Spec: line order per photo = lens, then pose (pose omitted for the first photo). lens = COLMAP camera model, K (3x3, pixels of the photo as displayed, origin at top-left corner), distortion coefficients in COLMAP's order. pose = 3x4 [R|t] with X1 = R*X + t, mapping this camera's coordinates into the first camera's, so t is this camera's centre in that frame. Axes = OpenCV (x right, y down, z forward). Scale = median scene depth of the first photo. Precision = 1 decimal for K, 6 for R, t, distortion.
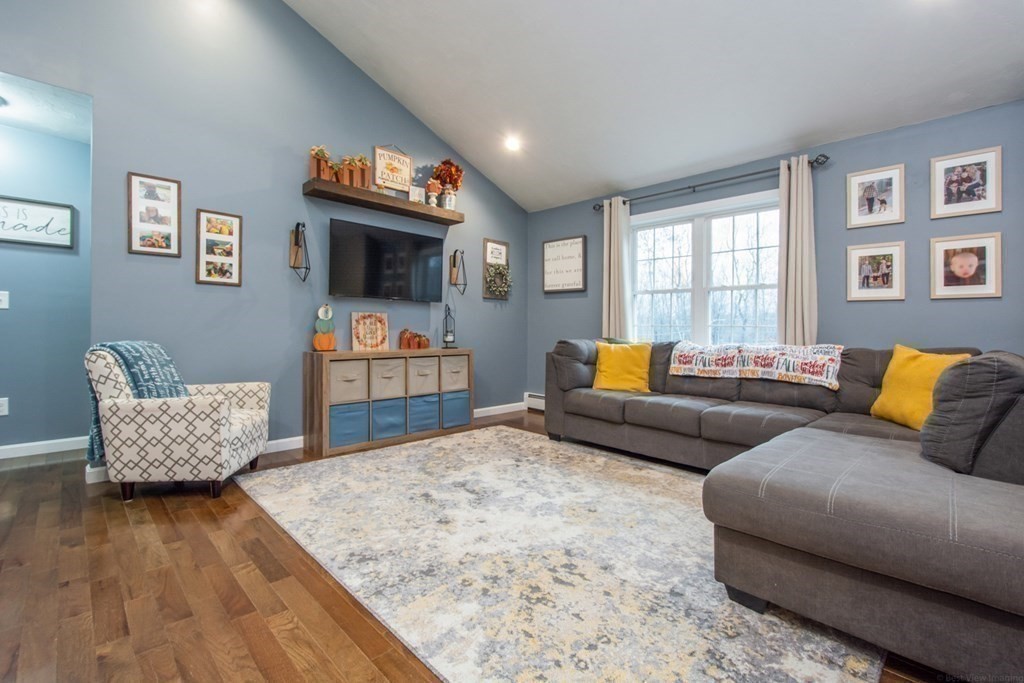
lens RADIAL K [[462.5, 0, 527.0], [0, 462.5, 326.5], [0, 0, 1]] dist [0.001414, 0.000119]
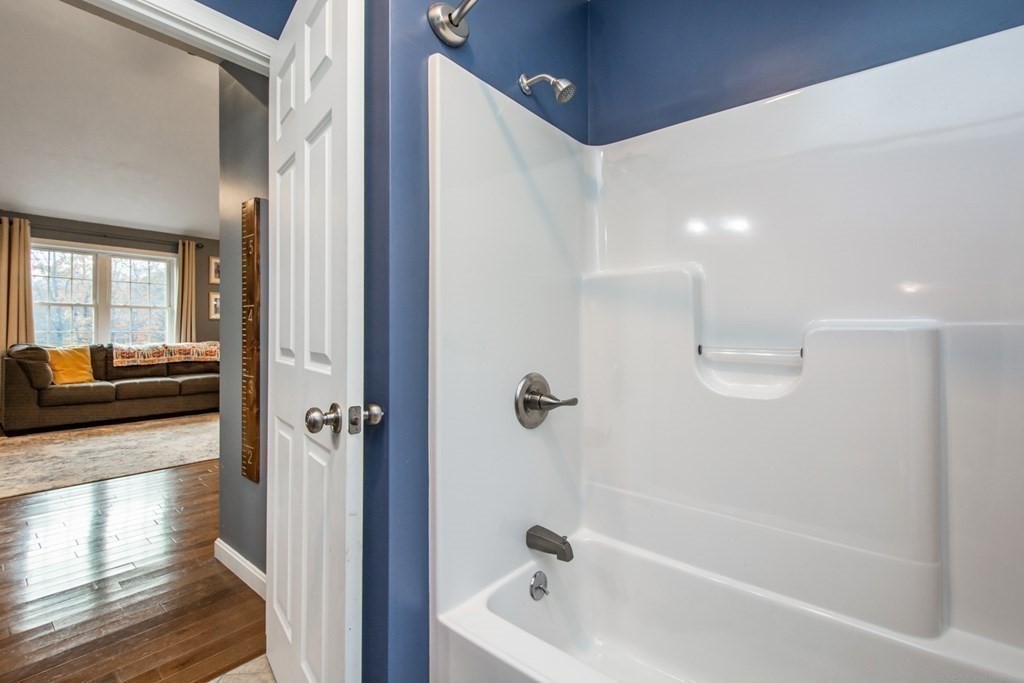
lens RADIAL K [[462.5, 0, 513.2], [0, 462.5, 333.7], [0, 0, 1]] dist [0.001414, 0.000119]
pose [[-0.093128, -0.020919, 0.995434, -1.339842], [-0.013747, 0.999711, 0.019723, -0.047705], [-0.995559, -0.011848, -0.093388, -0.117517]]
